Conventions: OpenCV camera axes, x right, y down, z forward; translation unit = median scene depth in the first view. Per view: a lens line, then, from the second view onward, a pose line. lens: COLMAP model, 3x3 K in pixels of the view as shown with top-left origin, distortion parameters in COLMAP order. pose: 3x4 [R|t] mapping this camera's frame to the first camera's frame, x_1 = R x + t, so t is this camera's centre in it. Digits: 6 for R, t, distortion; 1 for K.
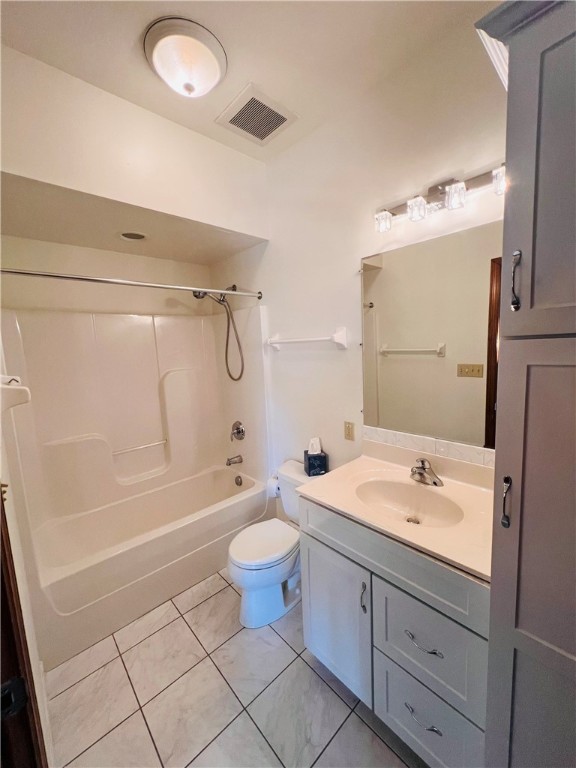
lens RADIAL K [[305.7, 0, 287.2], [0, 305.7, 384.5], [0, 0, 1]] dist [-0.001372, 0.001242]
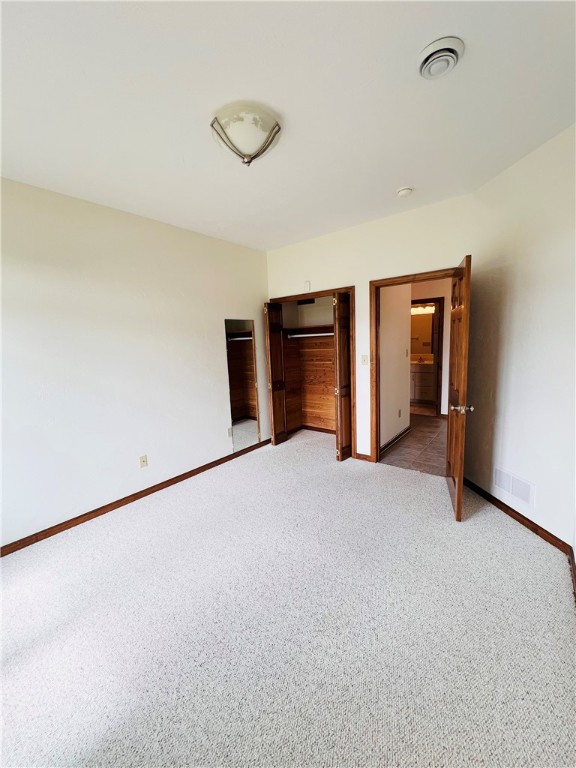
lens RADIAL K [[312.6, 0, 288.3], [0, 312.6, 385.1], [0, 0, 1]] dist [-0.002895, 0.000498]
pose [[0.986892, -0.007647, 0.161198, -1.370495], [0.006902, 0.999963, 0.005177, 0.356656], [-0.161232, -0.003997, 0.986908, -2.016821]]
